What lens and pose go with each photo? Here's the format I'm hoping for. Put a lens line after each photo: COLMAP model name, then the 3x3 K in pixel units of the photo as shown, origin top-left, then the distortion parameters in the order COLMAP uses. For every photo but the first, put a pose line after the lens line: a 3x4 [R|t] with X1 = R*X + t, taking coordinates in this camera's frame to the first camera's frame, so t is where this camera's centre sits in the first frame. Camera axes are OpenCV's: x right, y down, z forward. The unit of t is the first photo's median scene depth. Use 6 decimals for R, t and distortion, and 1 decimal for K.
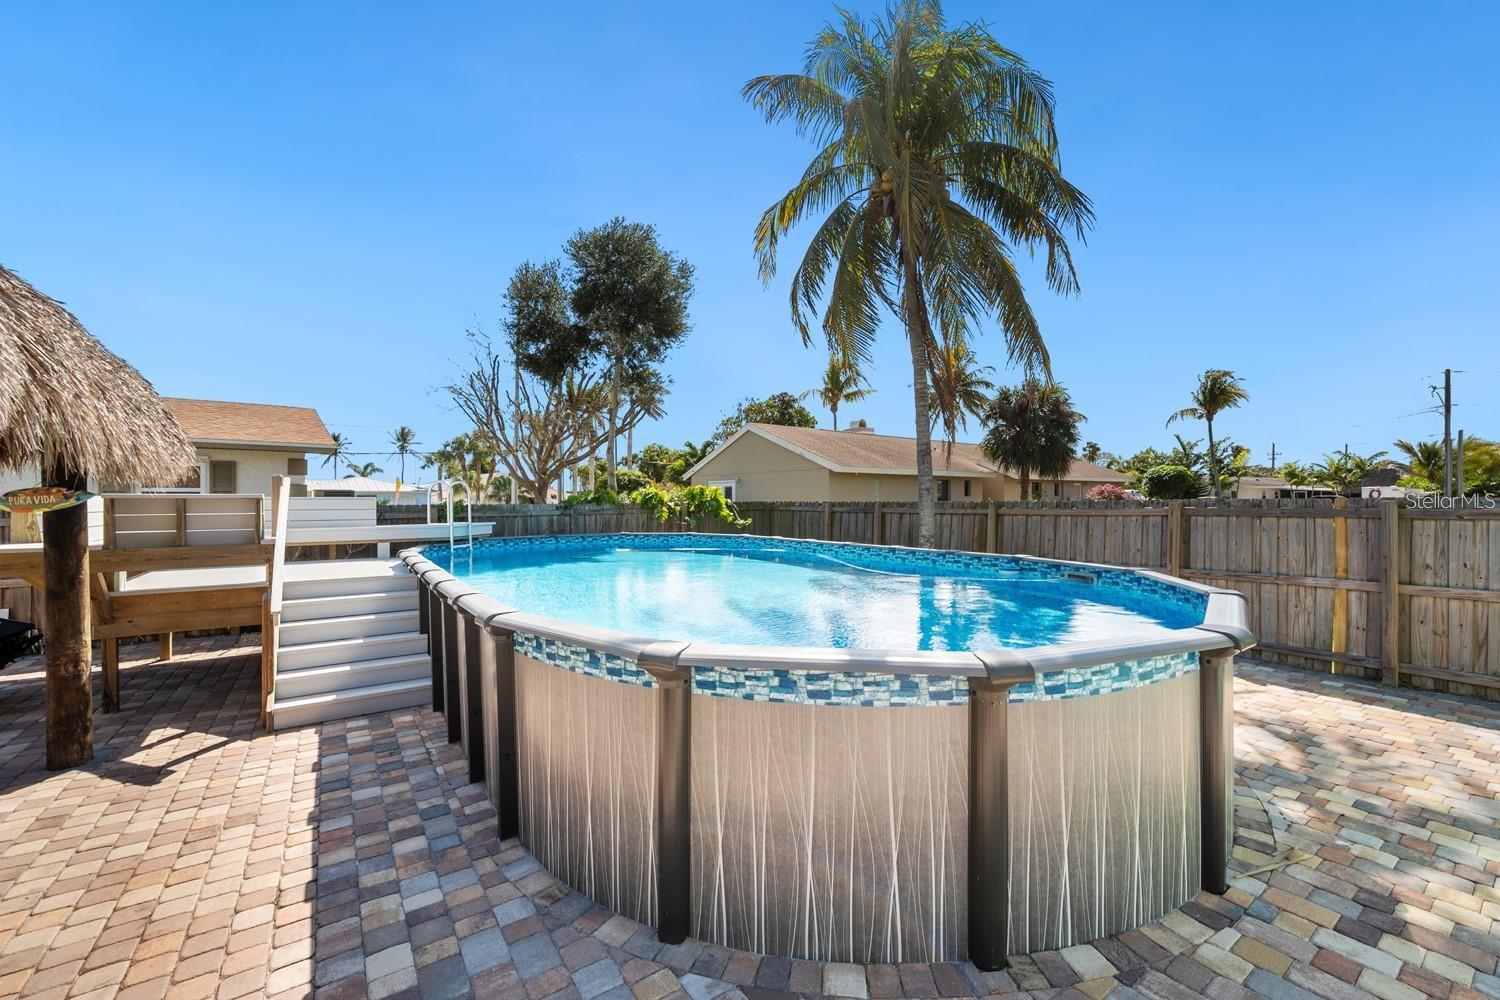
lens RADIAL K [[627.5, 0, 741.4], [0, 627.5, 501.4], [0, 0, 1]] dist [-0.006661, 0.001522]
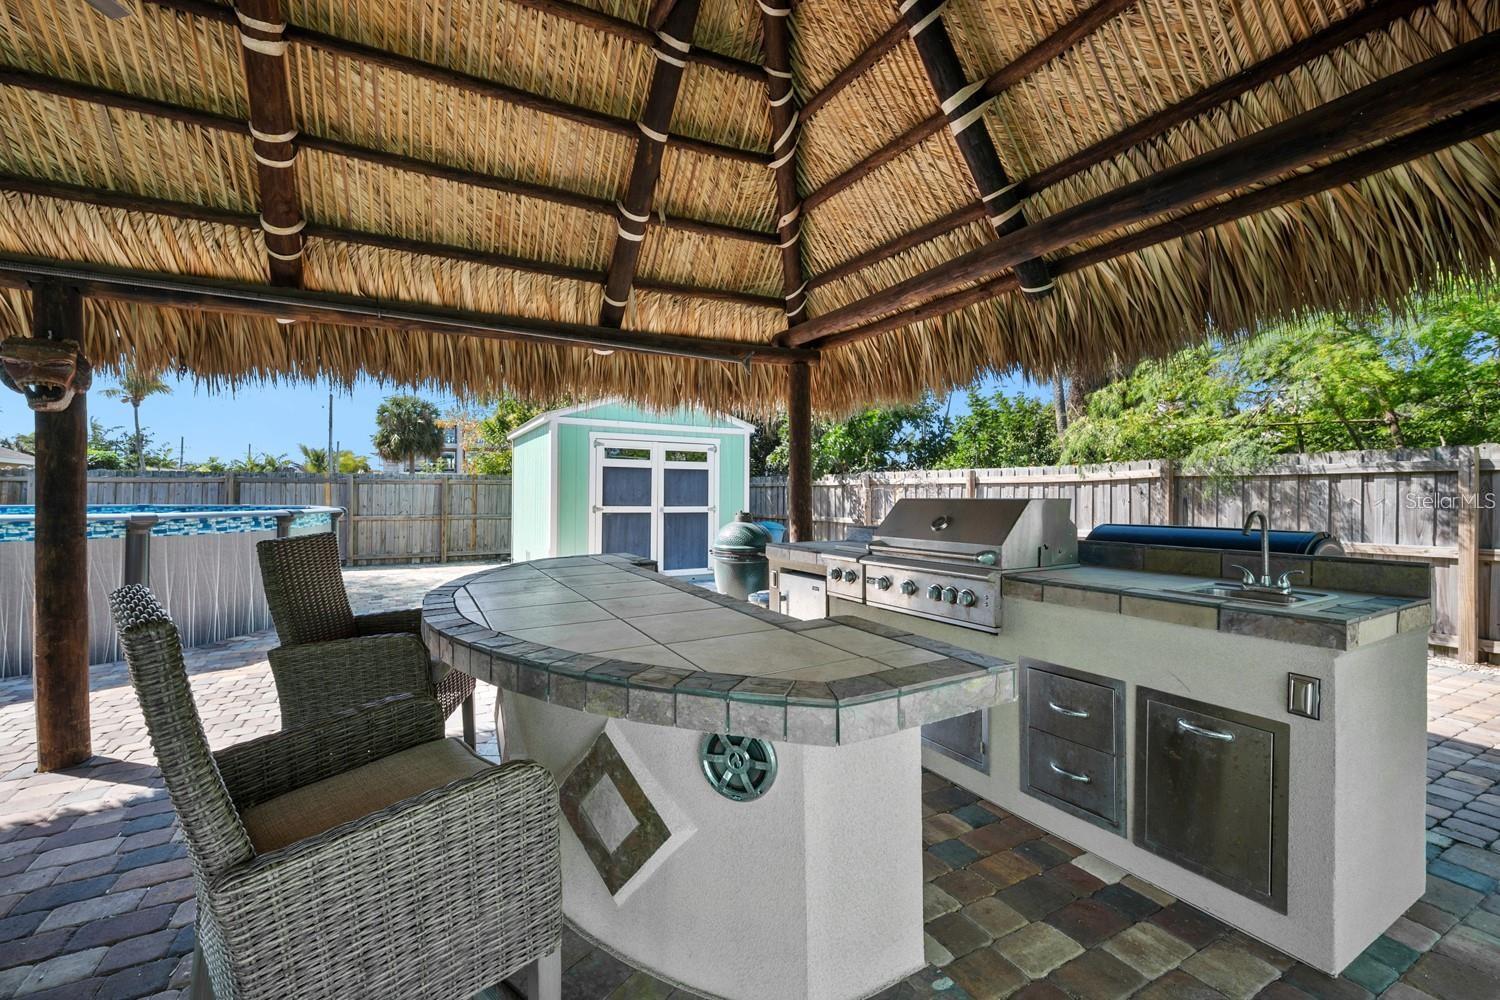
lens RADIAL K [[627.5, 0, 746.0], [0, 627.5, 494.3], [0, 0, 1]] dist [-0.006661, 0.001522]
pose [[0.126742, 0.008595, 0.991898, -0.781353], [-0.004867, 0.999956, -0.008043, 0.071396], [-0.991924, -0.003808, 0.126778, -0.508299]]
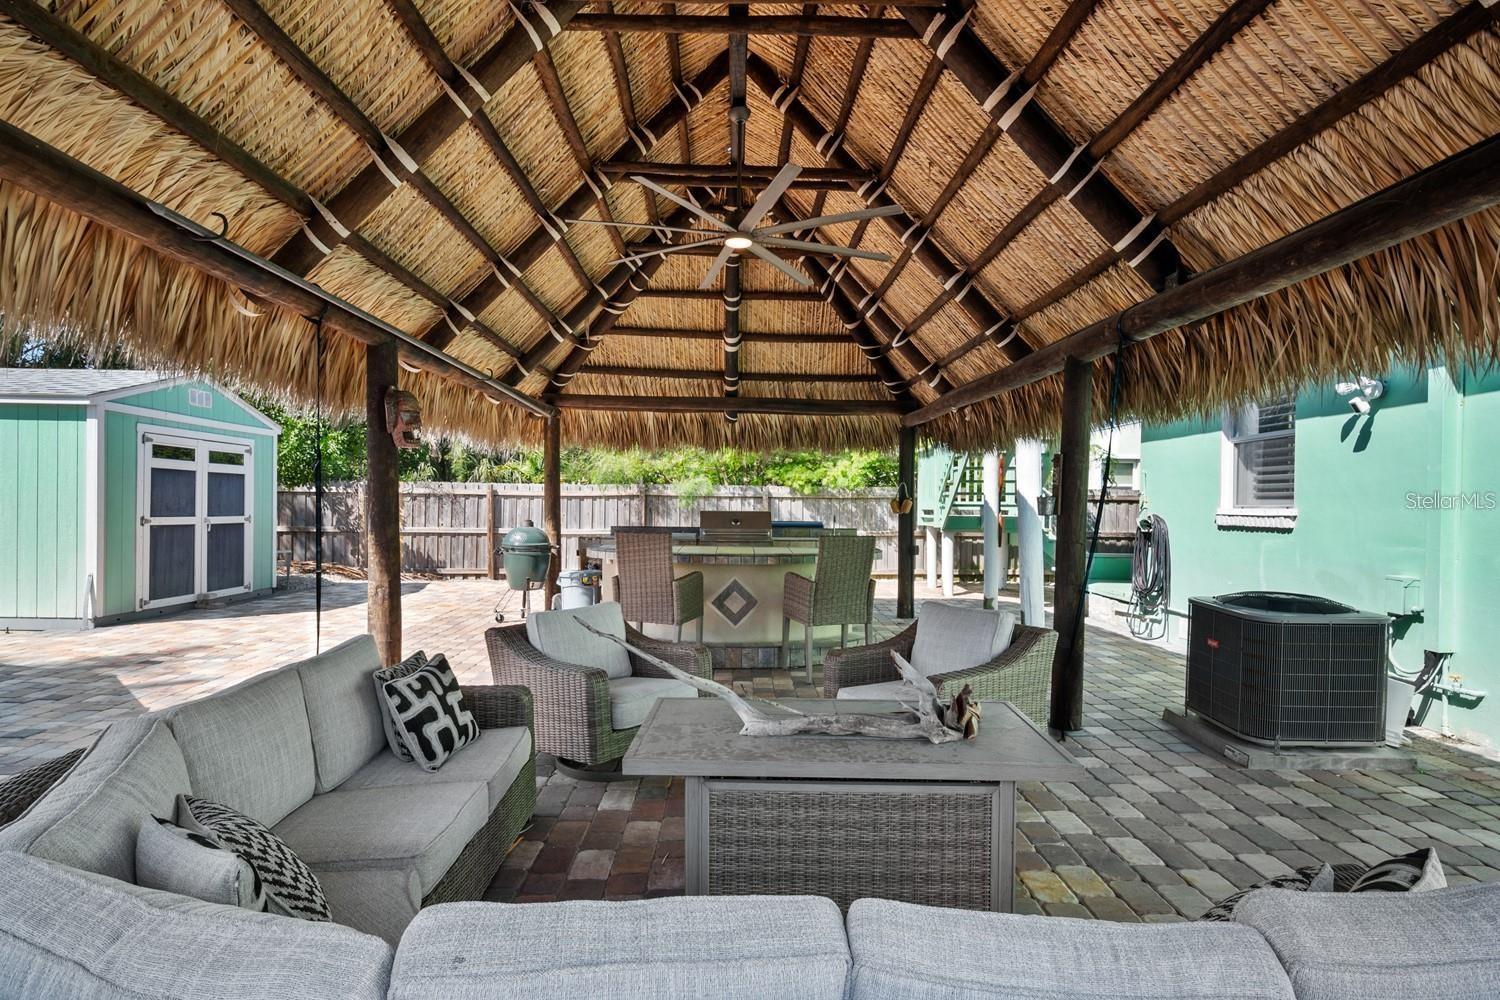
lens RADIAL K [[742.8, 0, 747.4], [0, 742.8, 519.0], [0, 0, 1]] dist [0.003681, -0.000292]
pose [[-0.817786, -0.015079, 0.575325, -1.087189], [-0.008130, 0.999860, 0.014649, 0.062423], [-0.575465, 0.007302, -0.817794, 0.517793]]
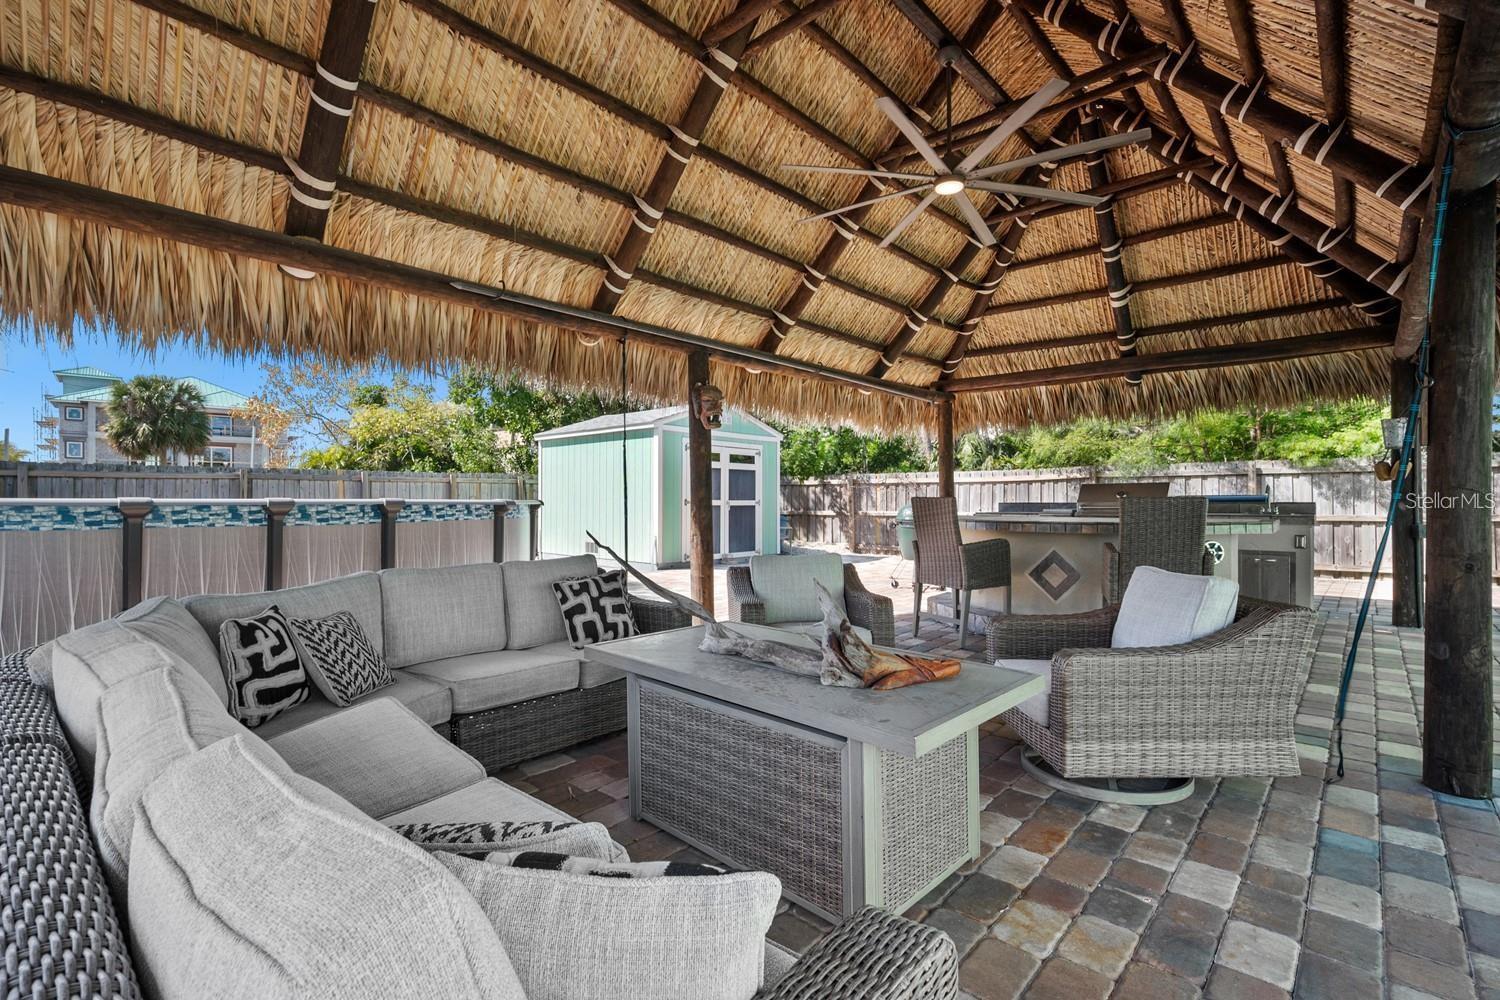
lens RADIAL K [[667.3, 0, 747.7], [0, 667.3, 501.9], [0, 0, 1]] dist [-0.003149, 0.000276]
pose [[-0.195474, 0.005225, 0.980695, -1.240934], [0.002212, 0.999986, -0.004887, 0.104736], [-0.980706, 0.001214, -0.195482, 0.228298]]
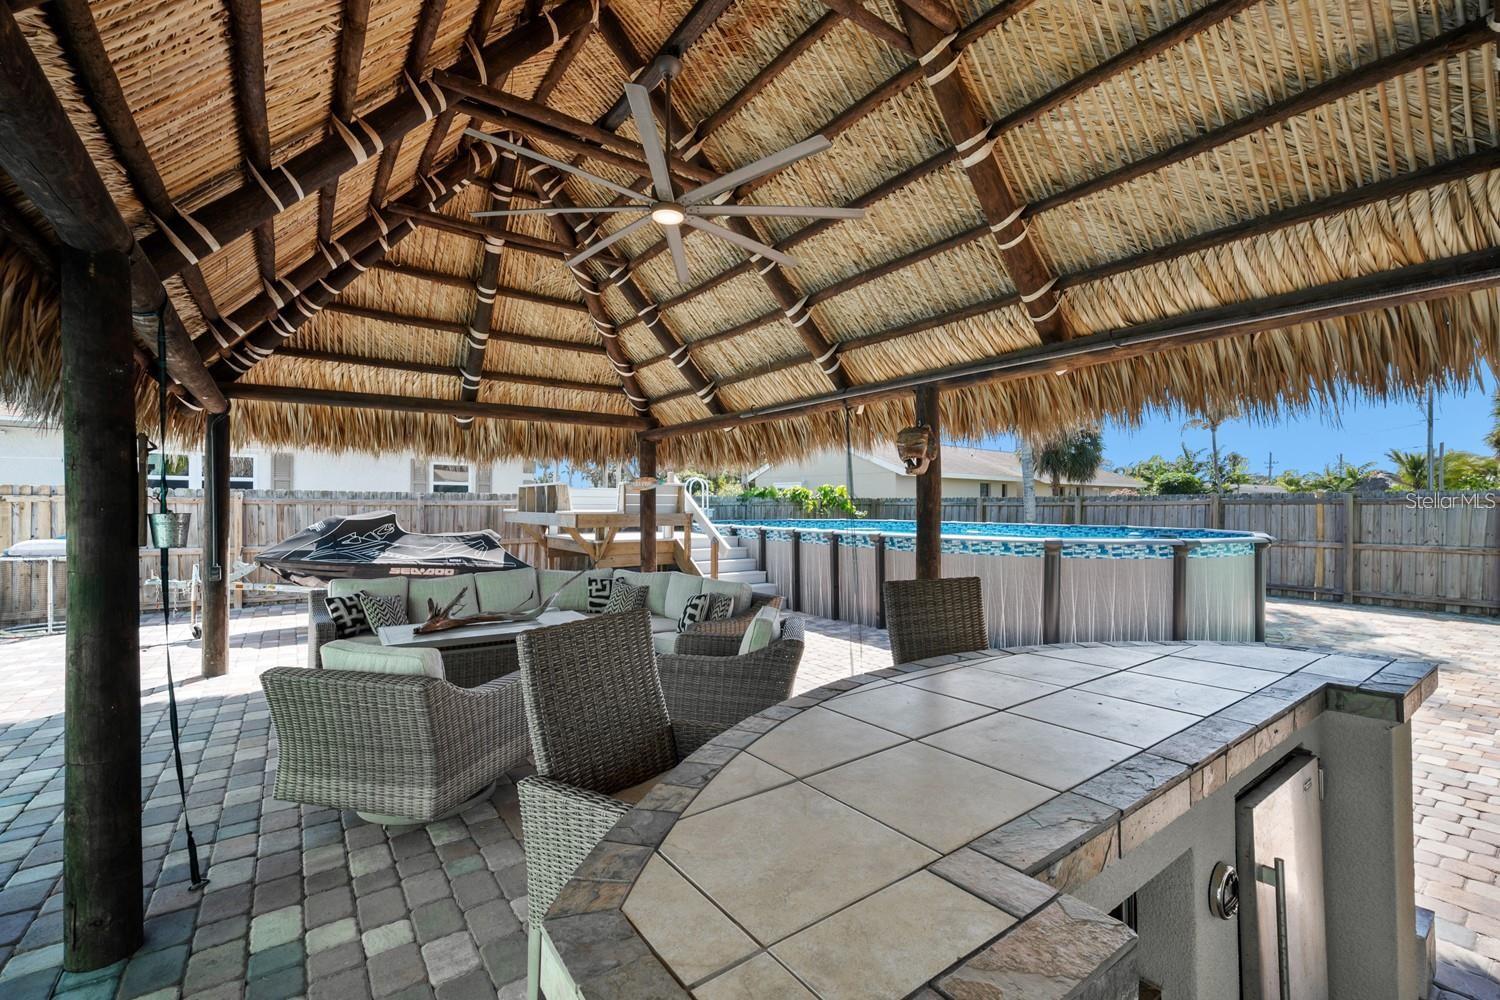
lens RADIAL K [[627.5, 0, 755.6], [0, 627.5, 504.4], [0, 0, 1]] dist [-0.006661, 0.001522]
pose [[0.999841, 0.007895, 0.015973, -0.567304], [-0.007878, 0.999968, -0.001183, 0.042111], [-0.015982, 0.001057, 0.999872, -0.638168]]
